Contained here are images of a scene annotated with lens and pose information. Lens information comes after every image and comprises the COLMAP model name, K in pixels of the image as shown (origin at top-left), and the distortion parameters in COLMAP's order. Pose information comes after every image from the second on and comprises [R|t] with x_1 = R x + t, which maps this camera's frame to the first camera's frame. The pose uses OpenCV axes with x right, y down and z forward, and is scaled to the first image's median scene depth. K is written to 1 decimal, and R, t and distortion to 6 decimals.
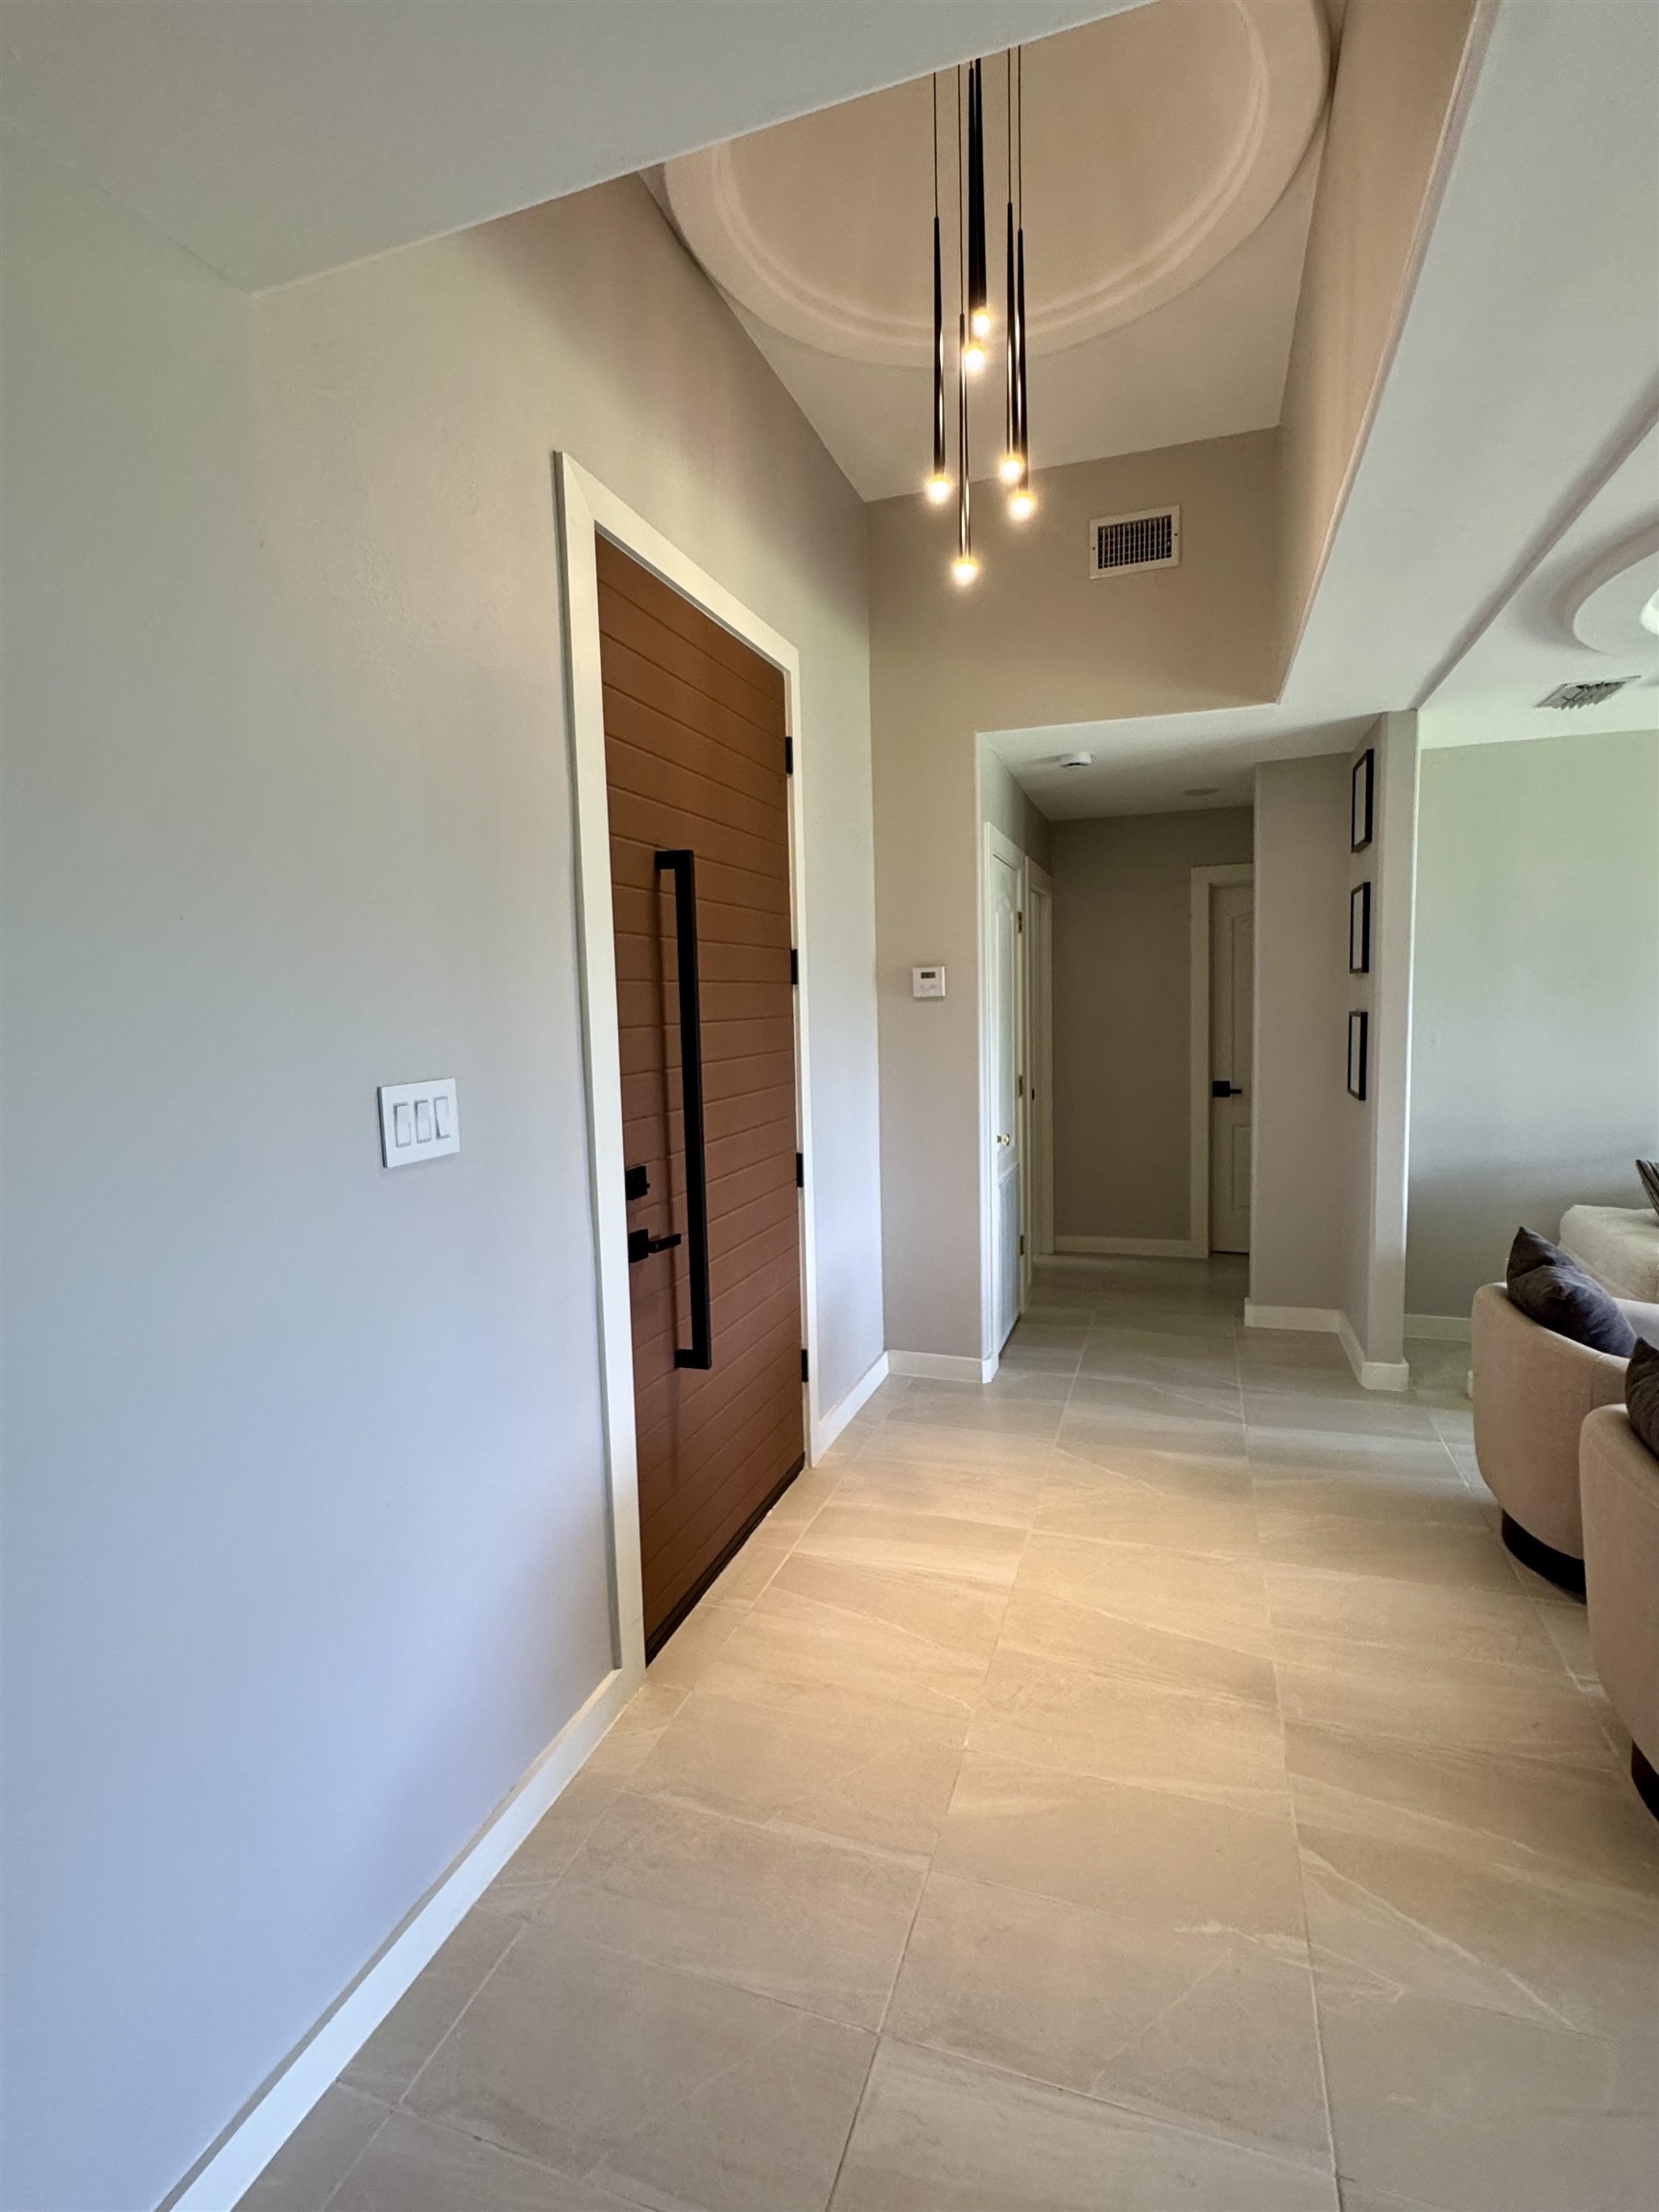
lens RADIAL K [[1047.5, 0, 836.5], [0, 1047.5, 1102.3], [0, 0, 1]] dist [0.001019, 0.000536]
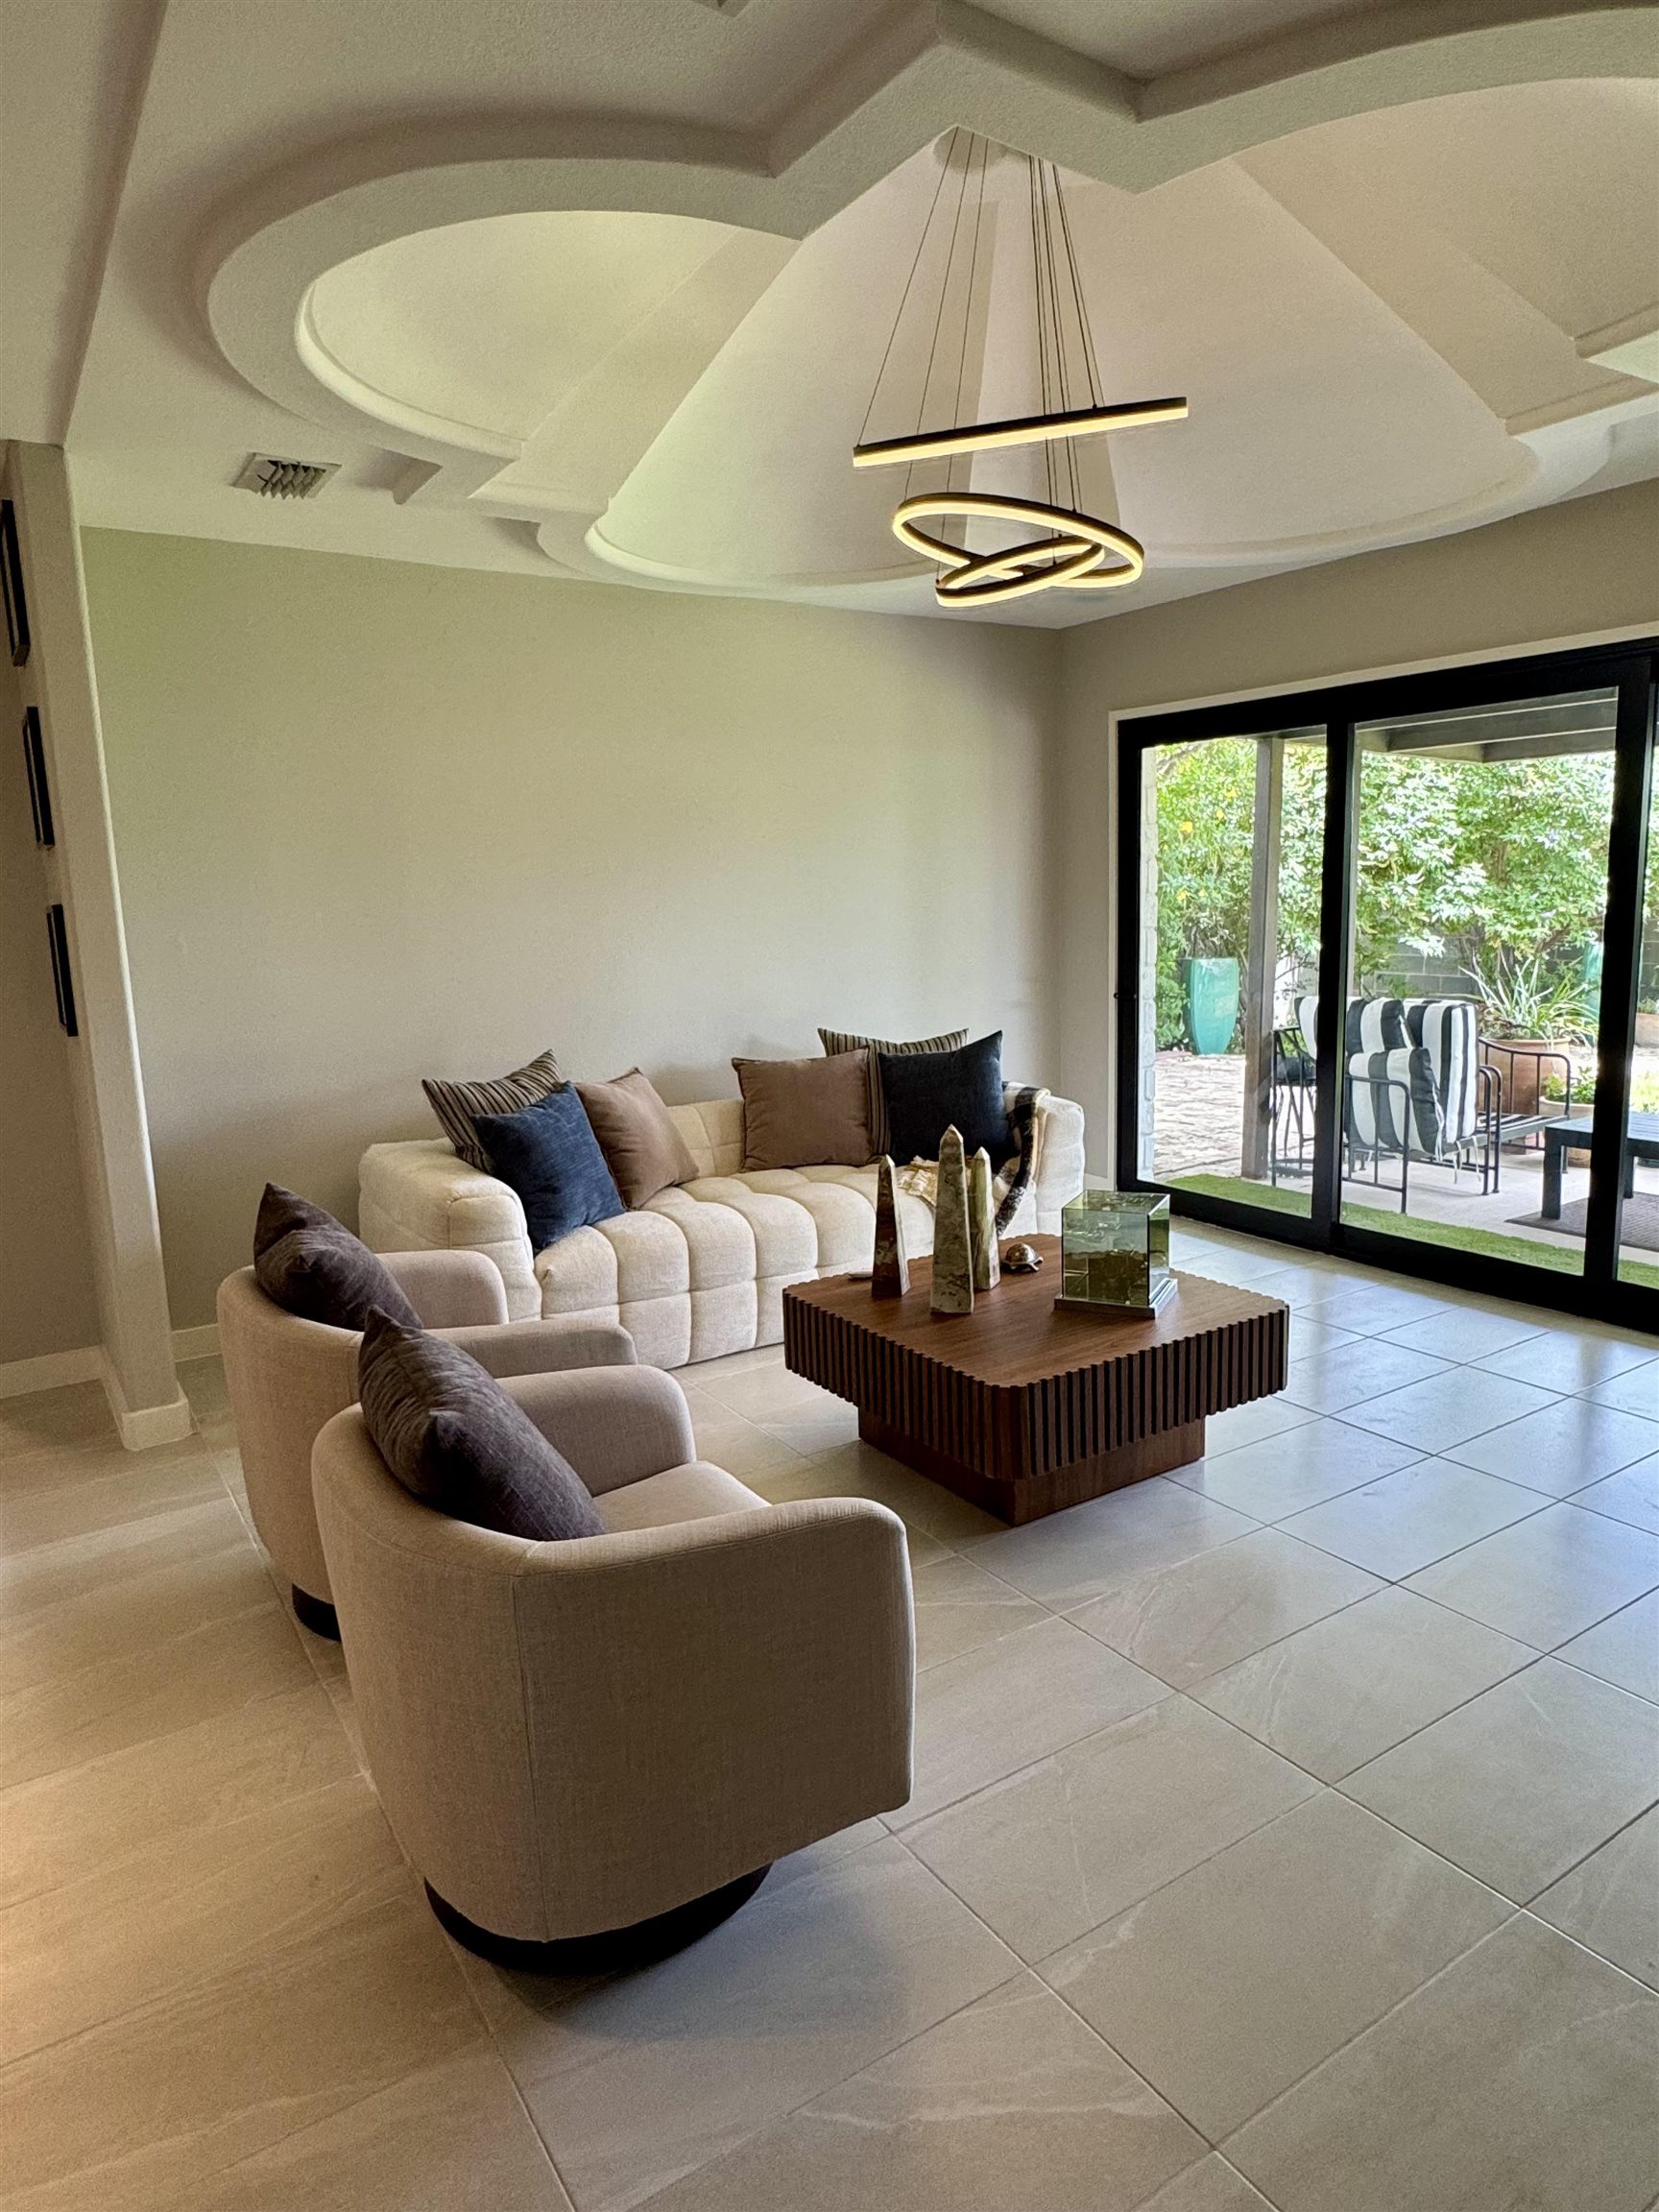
lens RADIAL K [[1339.5, 0, 832.3], [0, 1339.5, 1106.2], [0, 0, 1]] dist [0.039189, 0.000099]
pose [[0.618715, -0.120332, 0.776345, 0.142720], [0.093946, 0.992442, 0.078955, 0.023111], [-0.779978, 0.024084, 0.625343, 0.085458]]
